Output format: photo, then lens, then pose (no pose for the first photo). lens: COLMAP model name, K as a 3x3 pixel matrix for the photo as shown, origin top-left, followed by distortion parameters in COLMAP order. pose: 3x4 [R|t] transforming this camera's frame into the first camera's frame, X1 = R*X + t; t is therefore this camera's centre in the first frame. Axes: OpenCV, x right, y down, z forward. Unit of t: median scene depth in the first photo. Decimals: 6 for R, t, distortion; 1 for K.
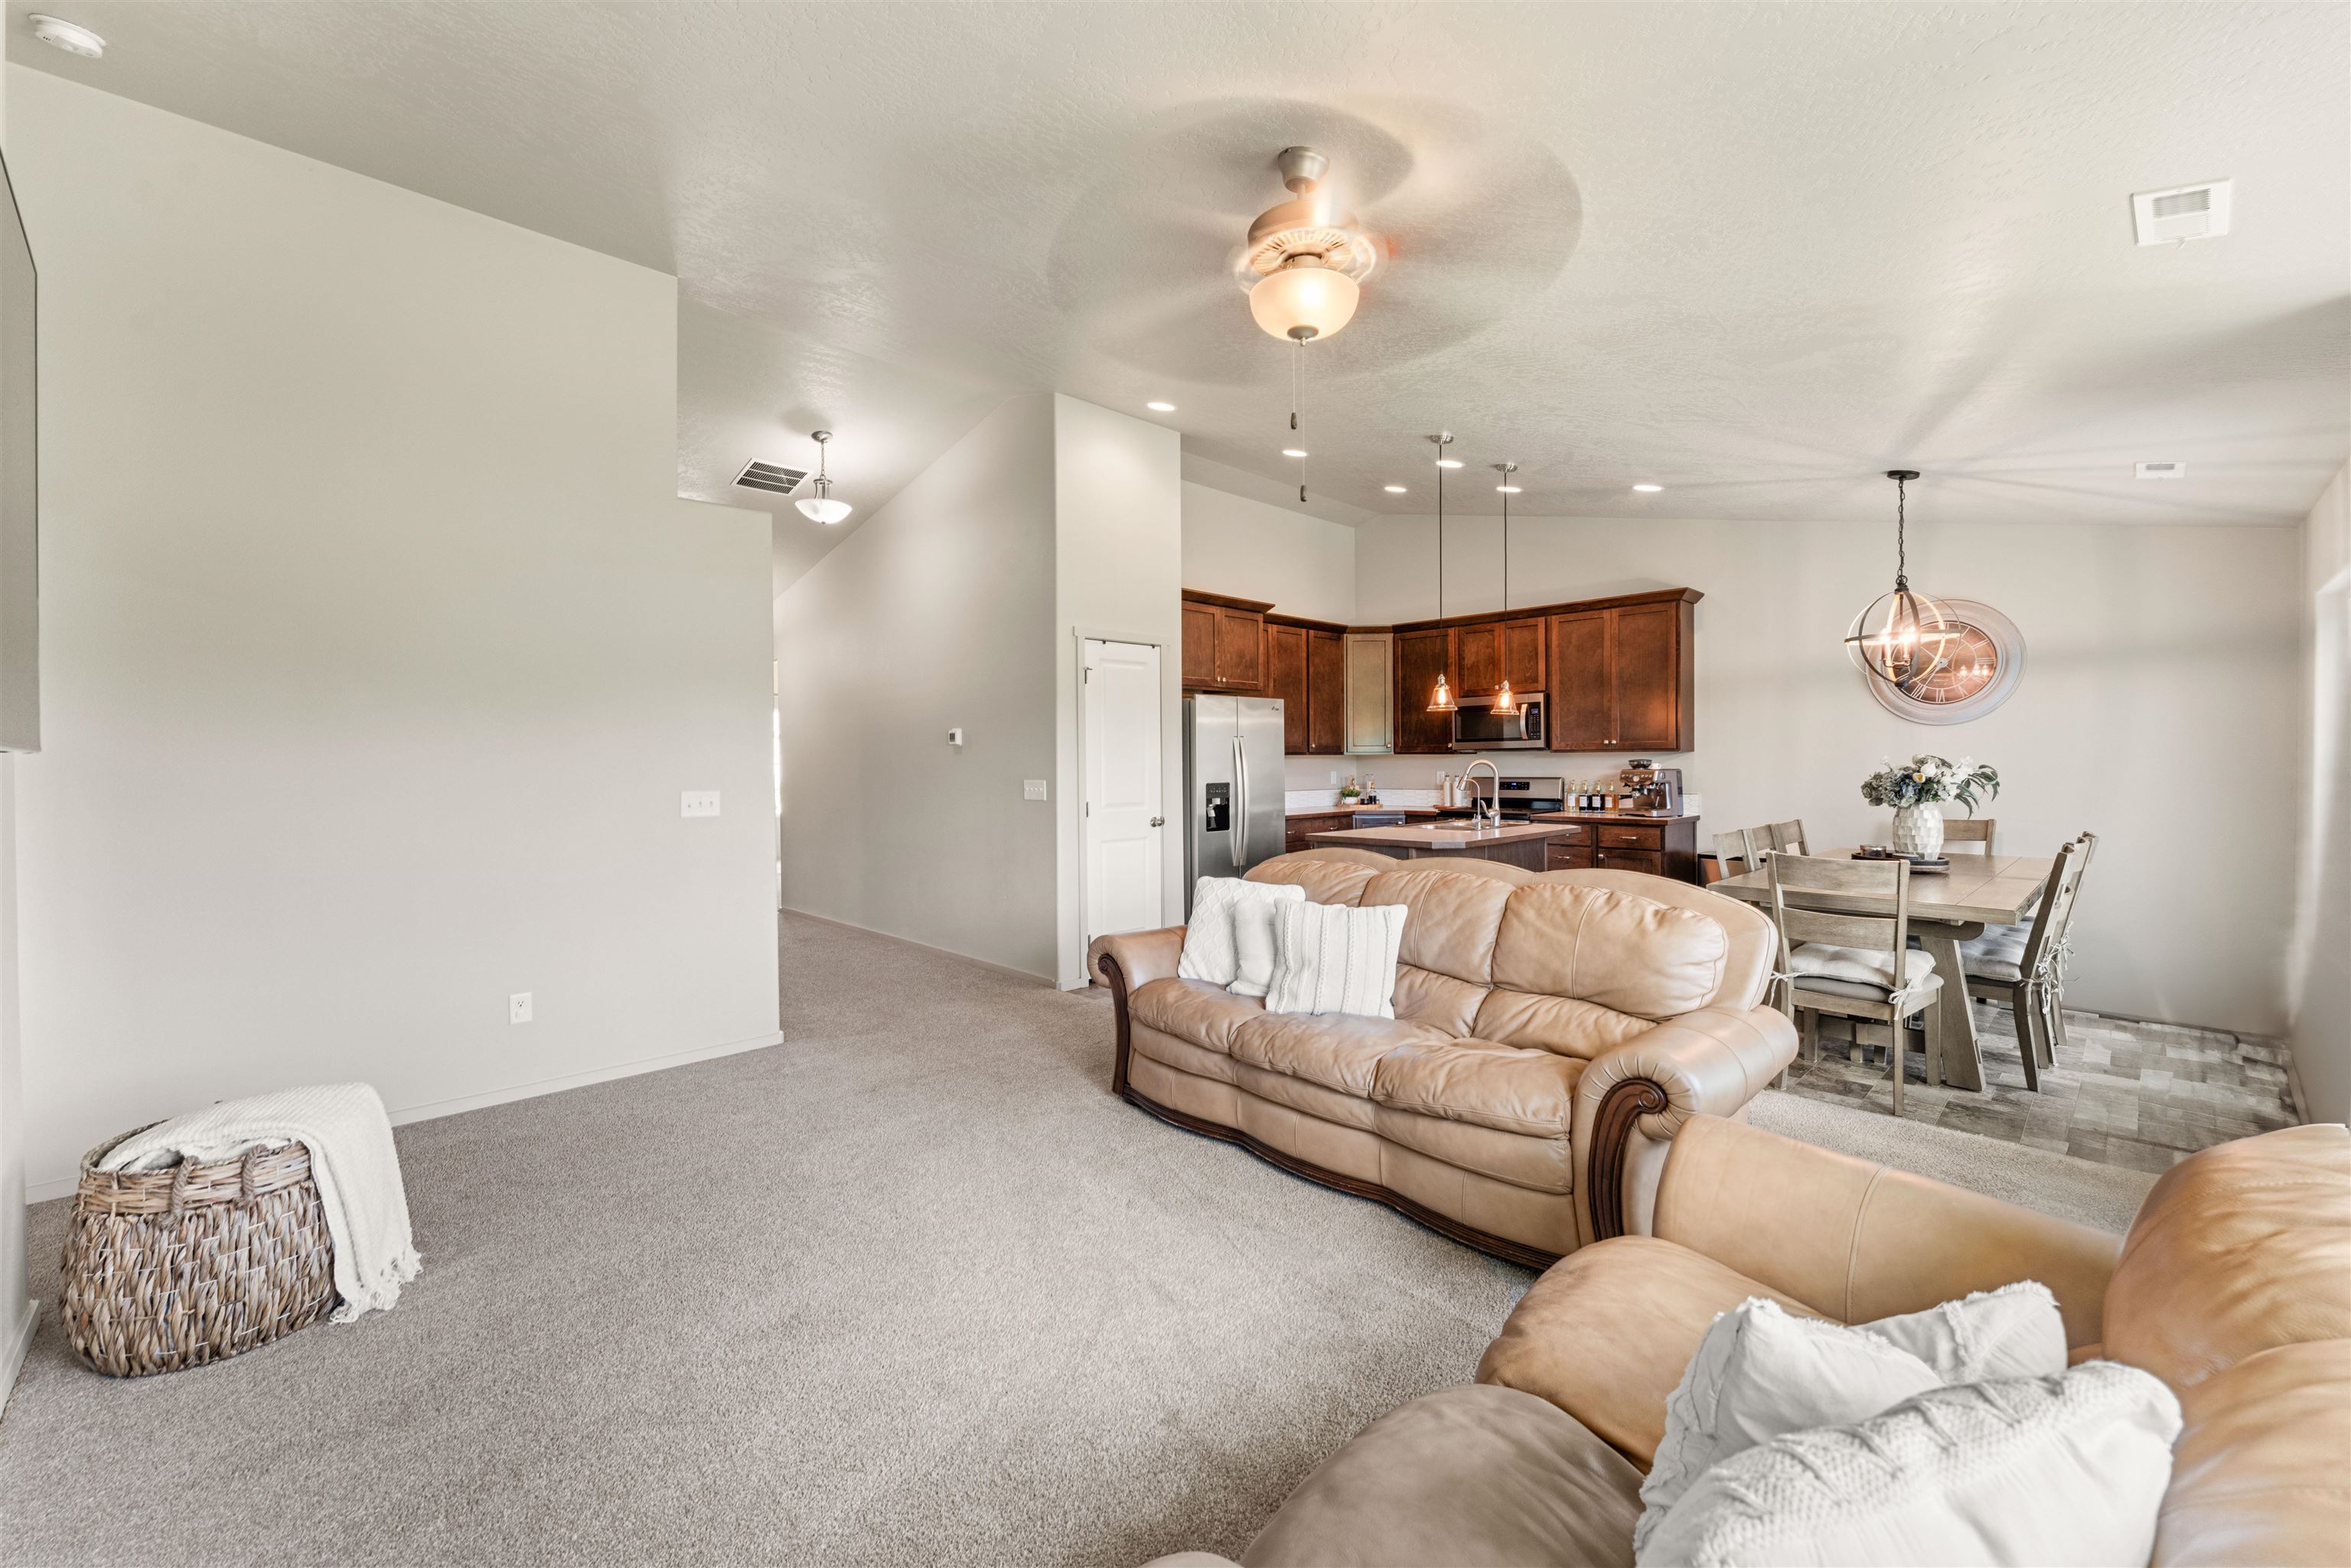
lens RADIAL K [[976.0, 0, 1154.3], [0, 976.0, 764.8], [0, 0, 1]] dist [-0.004308, -0.000119]
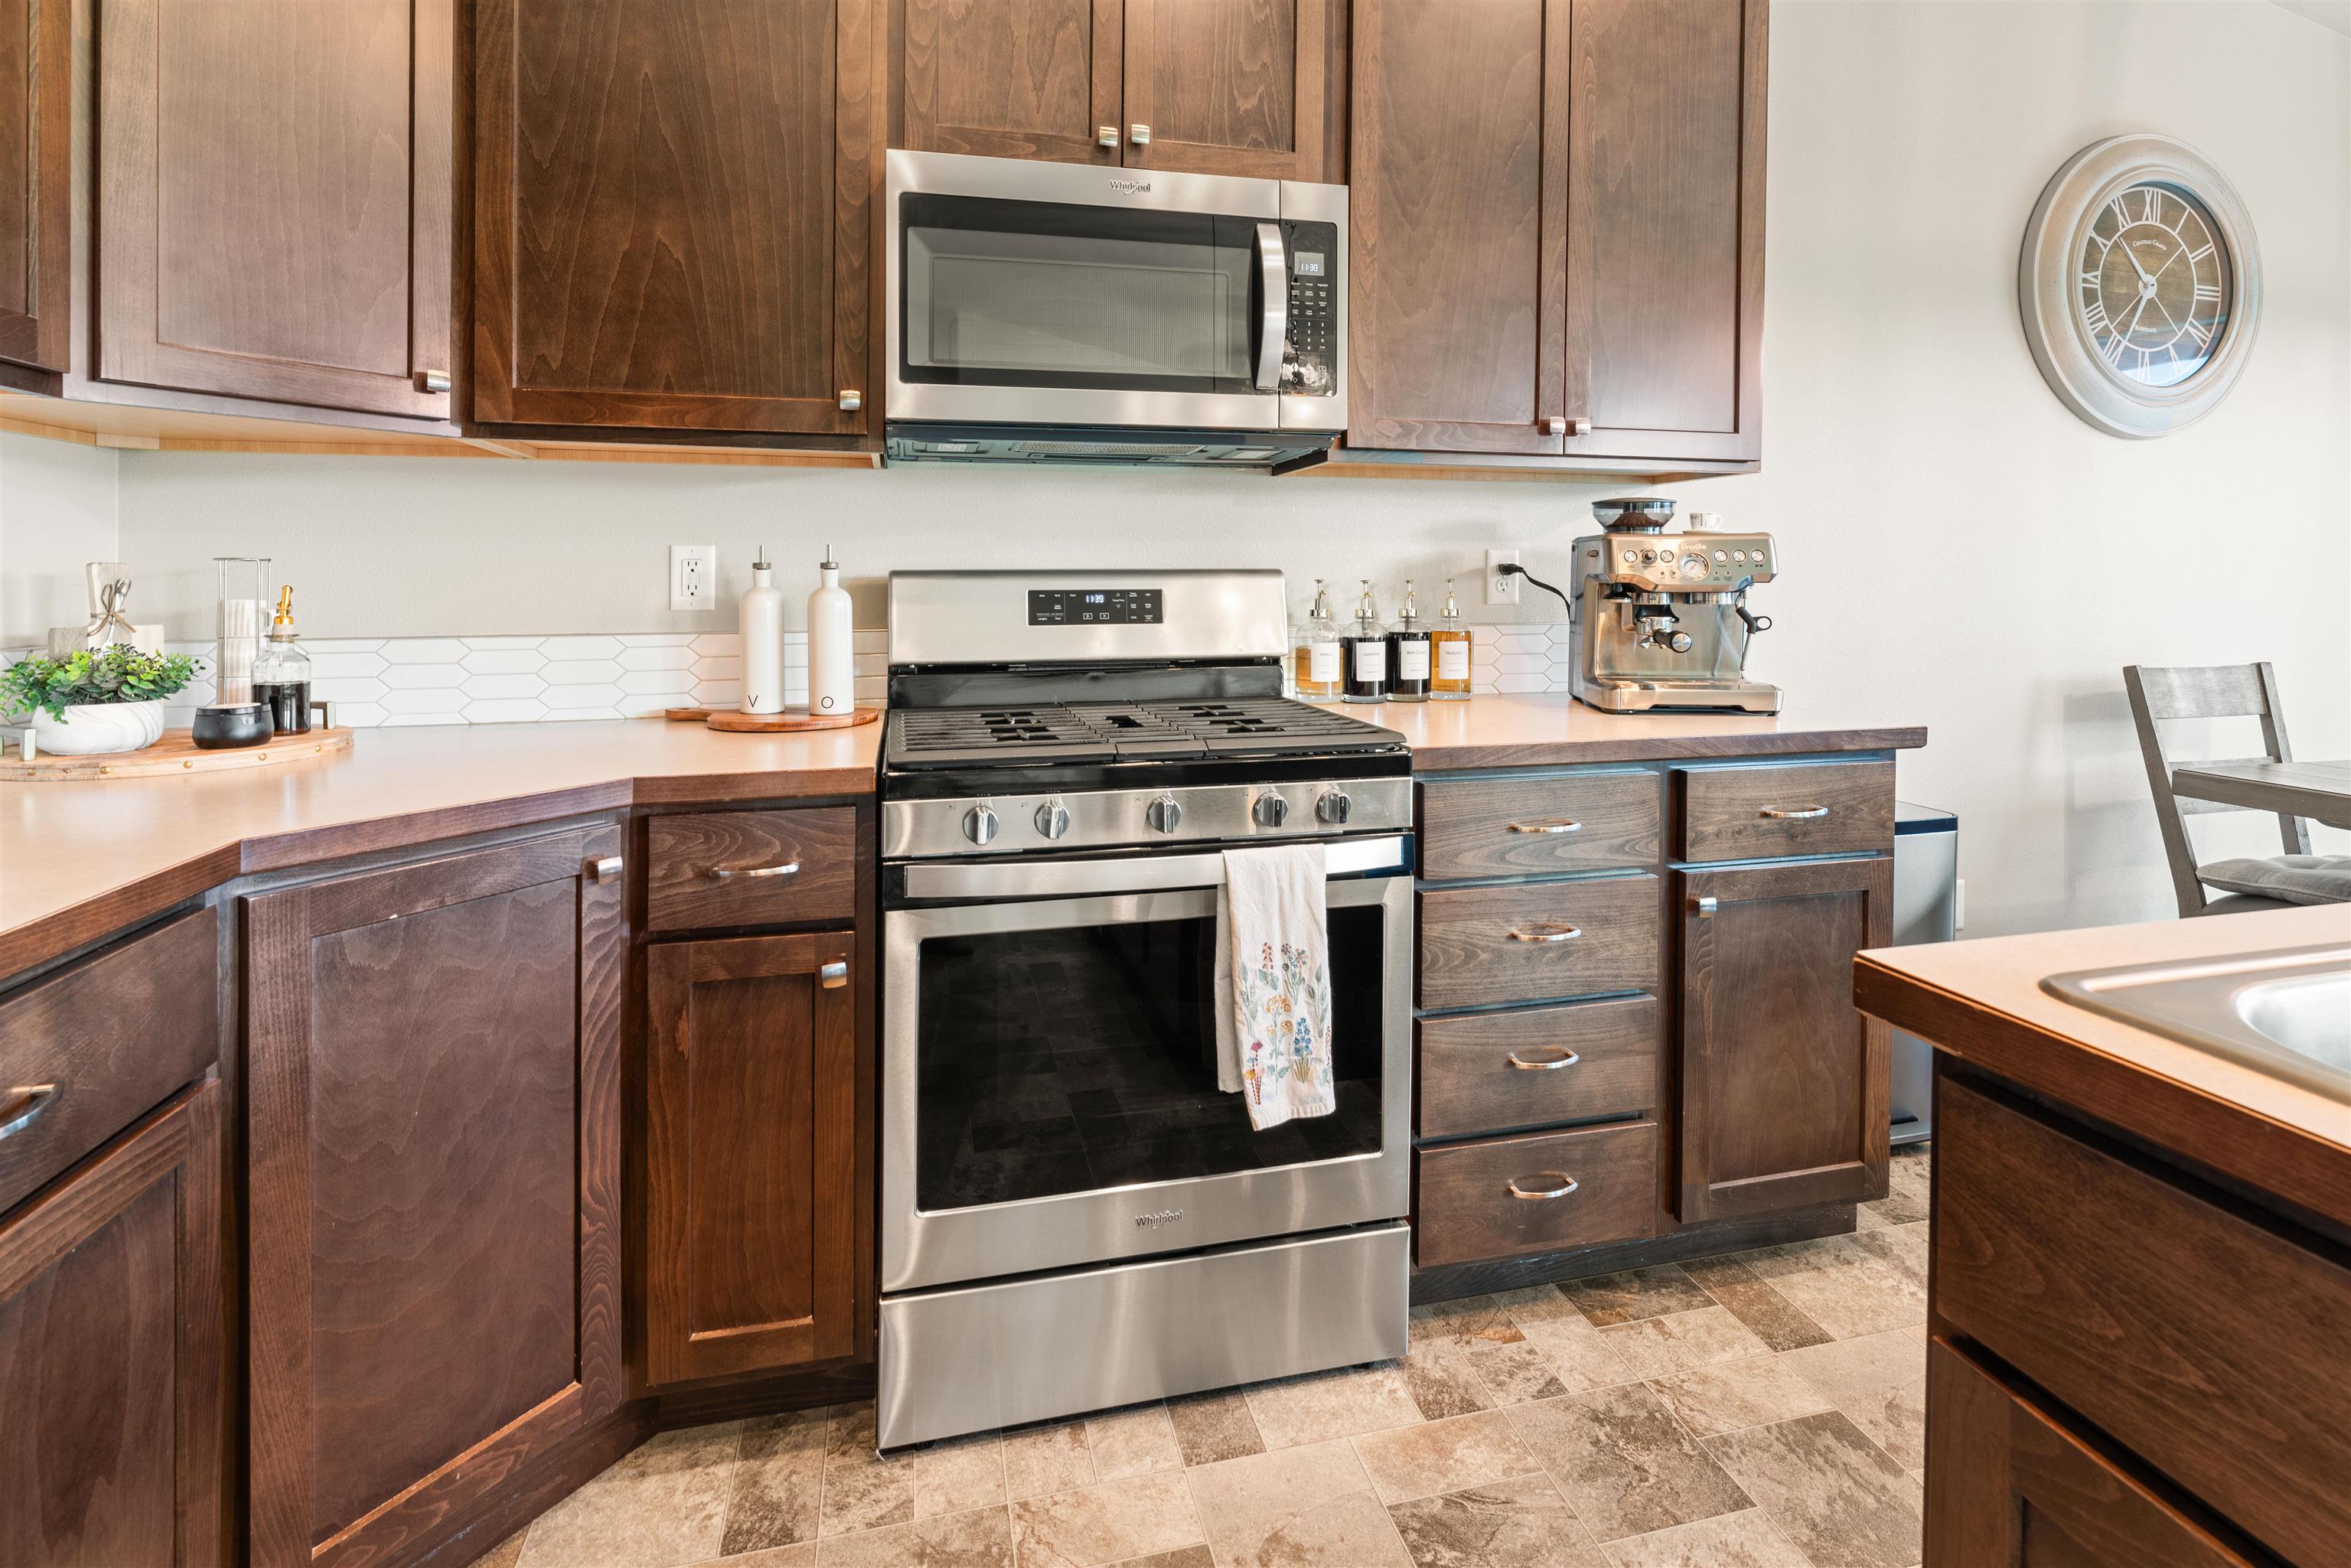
lens RADIAL K [[1104.6, 0, 1166.3], [0, 1104.6, 587.3], [0, 0, 1]] dist [-0.000097, -0.000149]
pose [[0.500243, 0.002487, 0.865882, 0.169809], [0.001953, 0.999990, -0.004000, 0.020258], [-0.865883, 0.003692, 0.500233, 0.969309]]
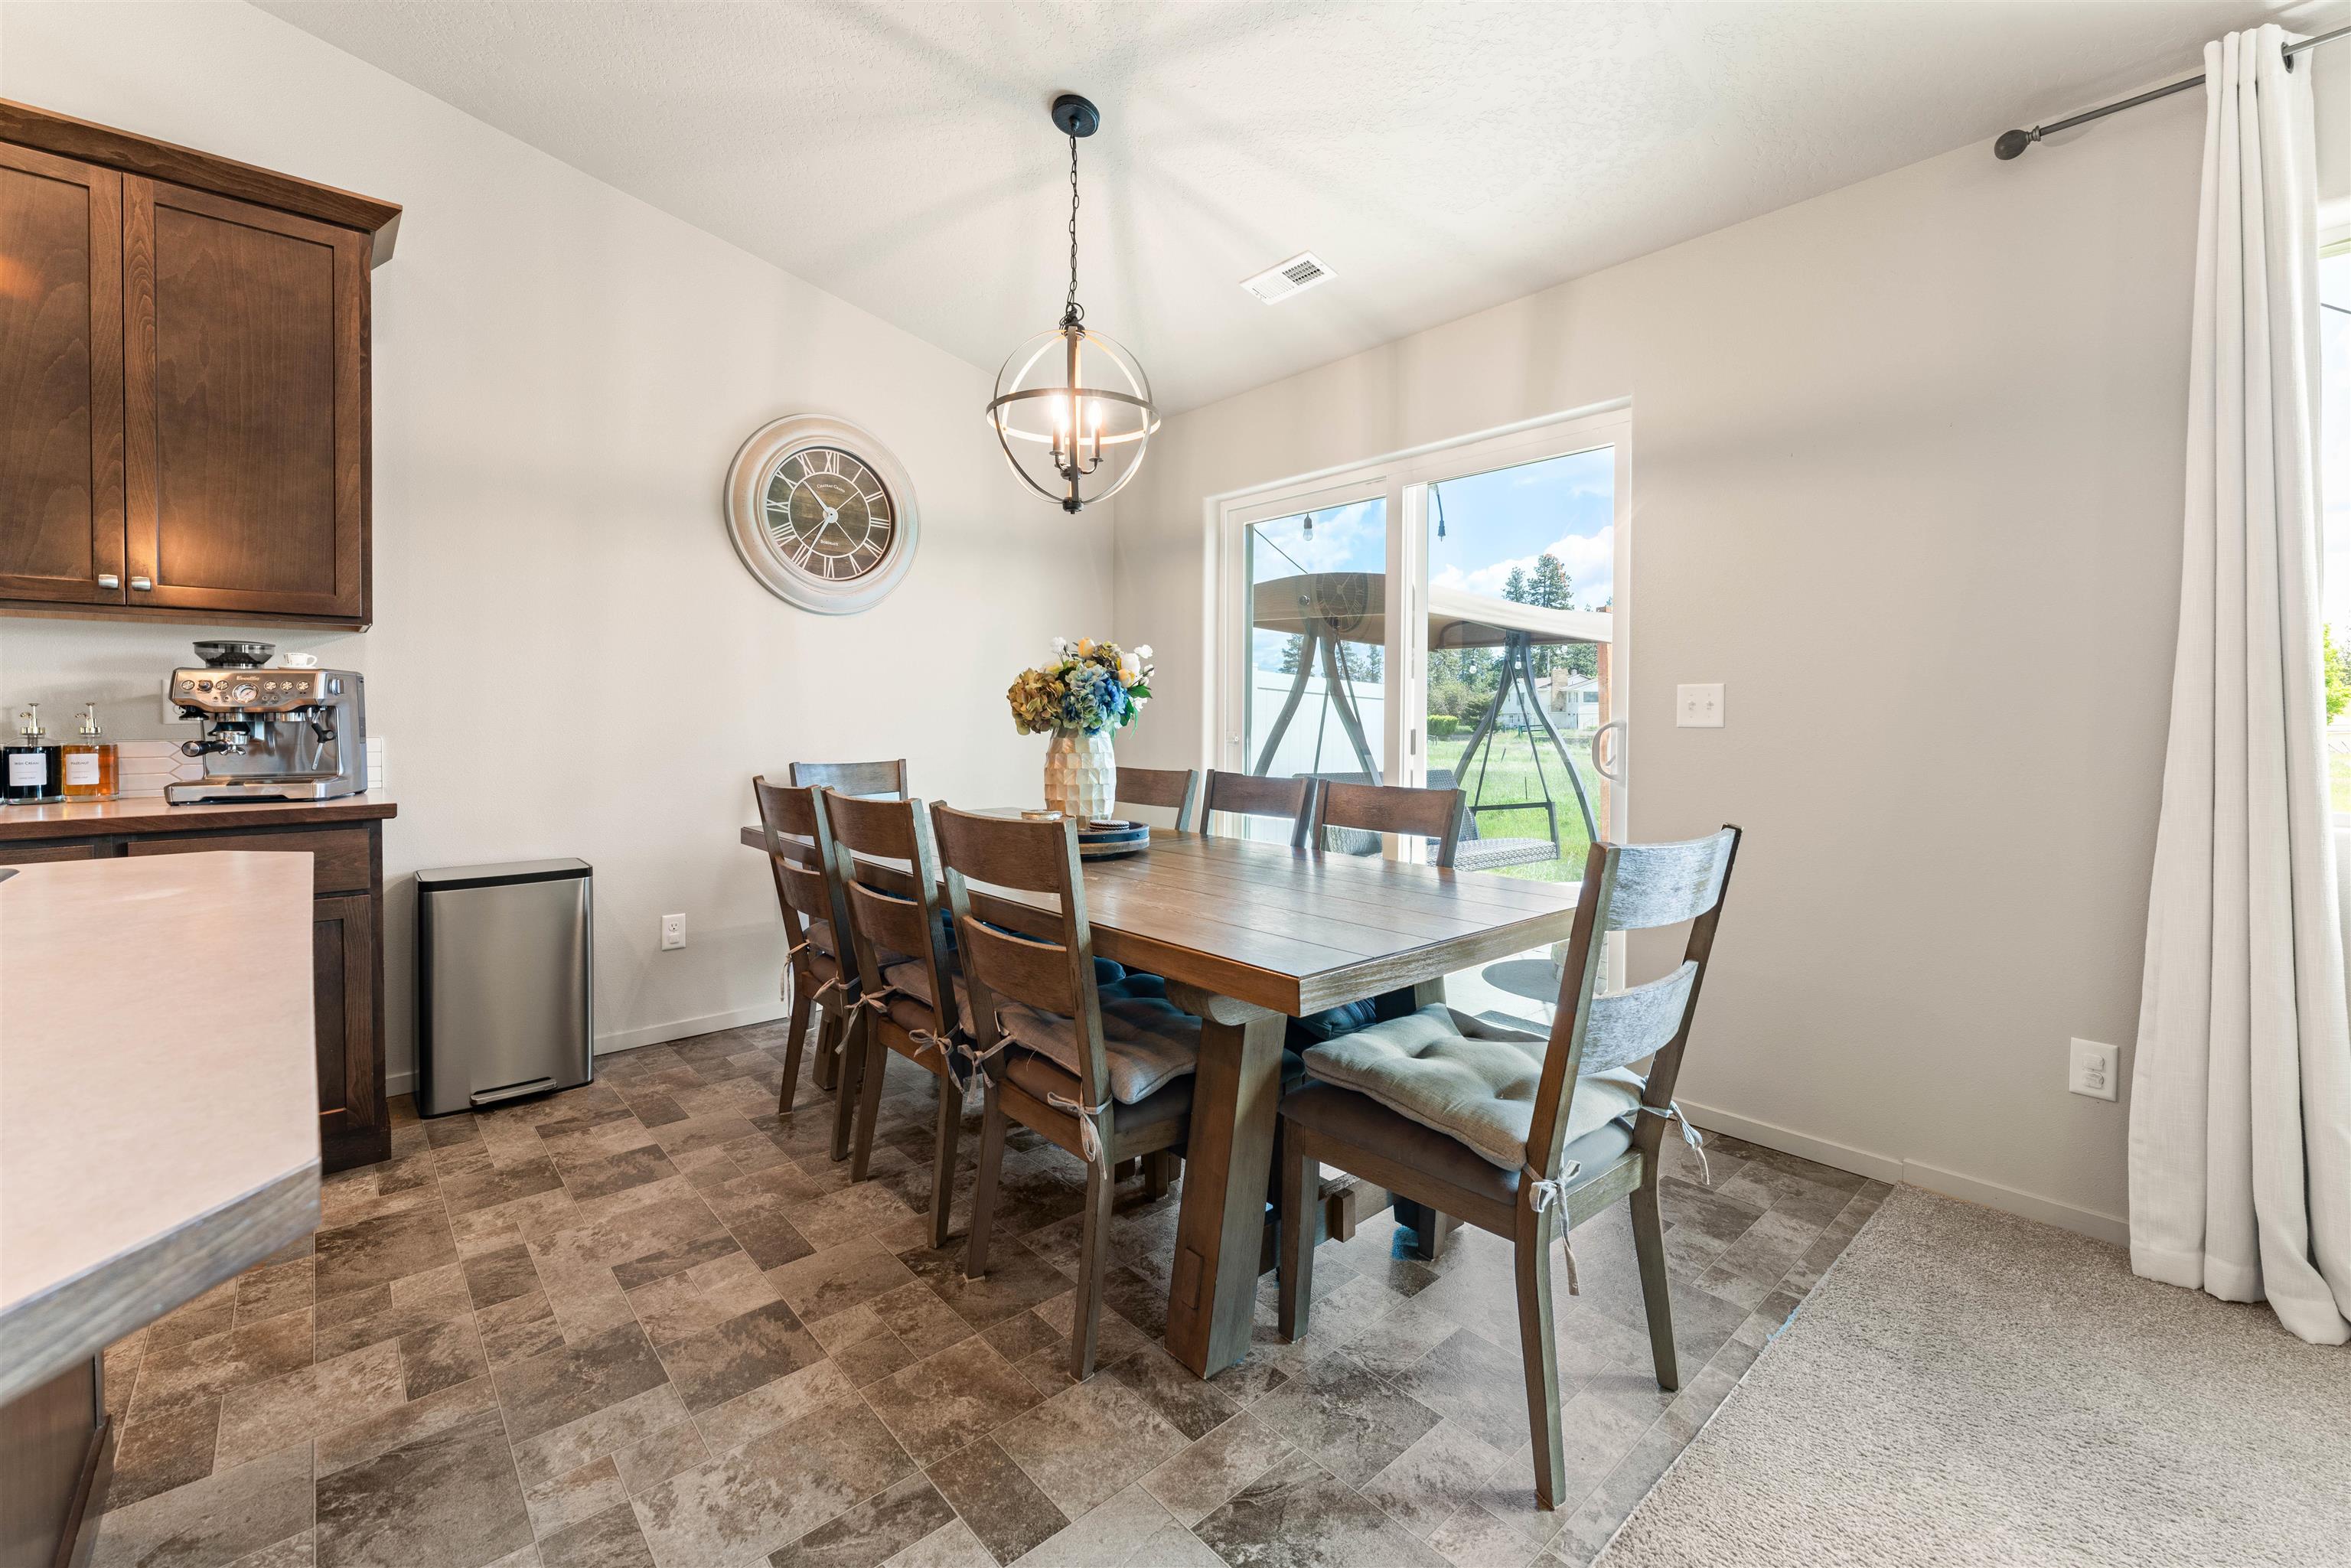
lens RADIAL K [[976.0, 0, 1170.5], [0, 976.0, 732.2], [0, 0, 1]] dist [-0.004308, -0.000119]
pose [[0.035321, -0.010362, 0.999322, 0.159538], [0.006635, 0.999927, 0.010133, 0.026434], [-0.999354, 0.006273, 0.035387, 0.655403]]
